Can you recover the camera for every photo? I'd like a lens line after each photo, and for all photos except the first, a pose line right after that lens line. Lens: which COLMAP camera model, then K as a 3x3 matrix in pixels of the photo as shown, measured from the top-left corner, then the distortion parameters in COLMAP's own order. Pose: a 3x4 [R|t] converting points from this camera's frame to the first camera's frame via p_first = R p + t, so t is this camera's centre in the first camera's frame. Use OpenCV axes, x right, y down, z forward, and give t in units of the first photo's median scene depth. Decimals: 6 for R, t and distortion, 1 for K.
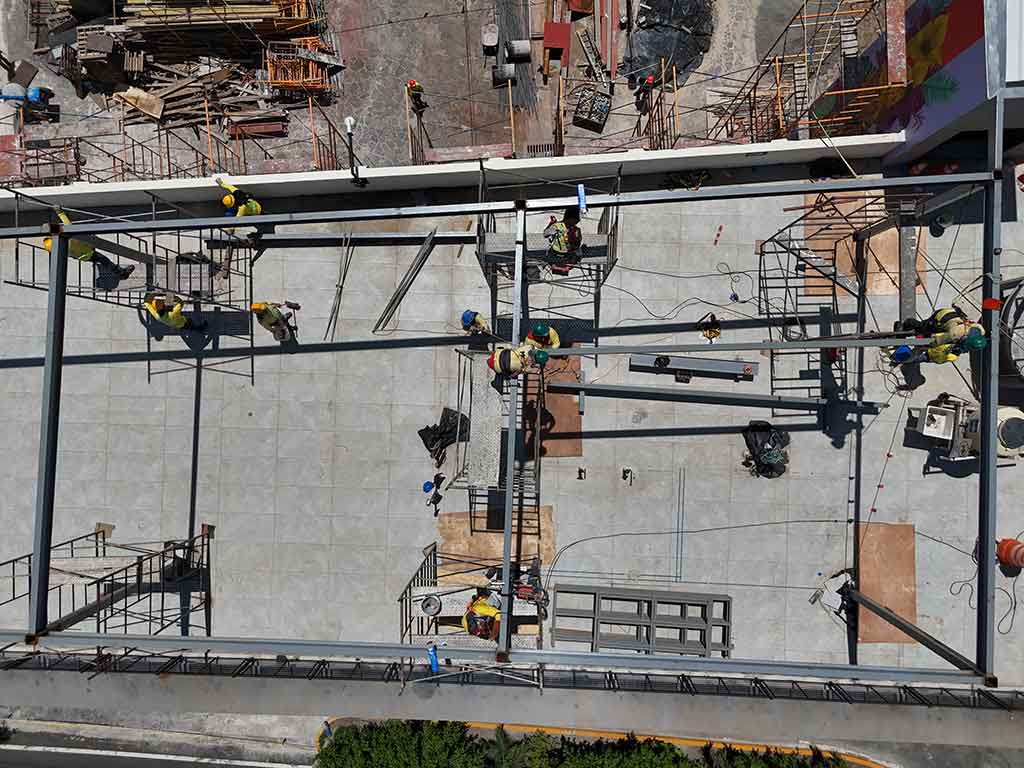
lens RADIAL K [[739.0, 0, 512.0], [0, 739.0, 384.0], [0, 0, 1]] dist [0.040622, -0.003931]
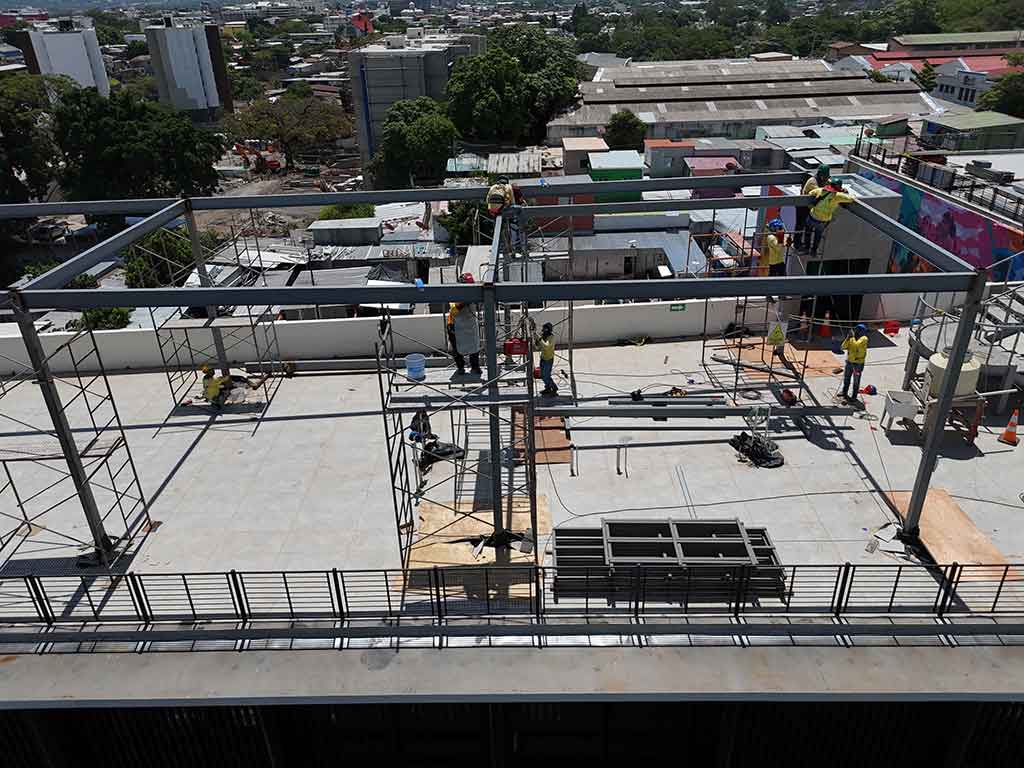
lens RADIAL K [[739.0, 0, 512.0], [0, 739.0, 384.0], [0, 0, 1]] dist [0.040622, -0.003931]
pose [[0.999841, -0.011588, 0.013578, 0.002655], [0.017490, 0.483961, -0.874915, 0.888657], [0.003568, 0.875013, 0.484087, 0.433936]]
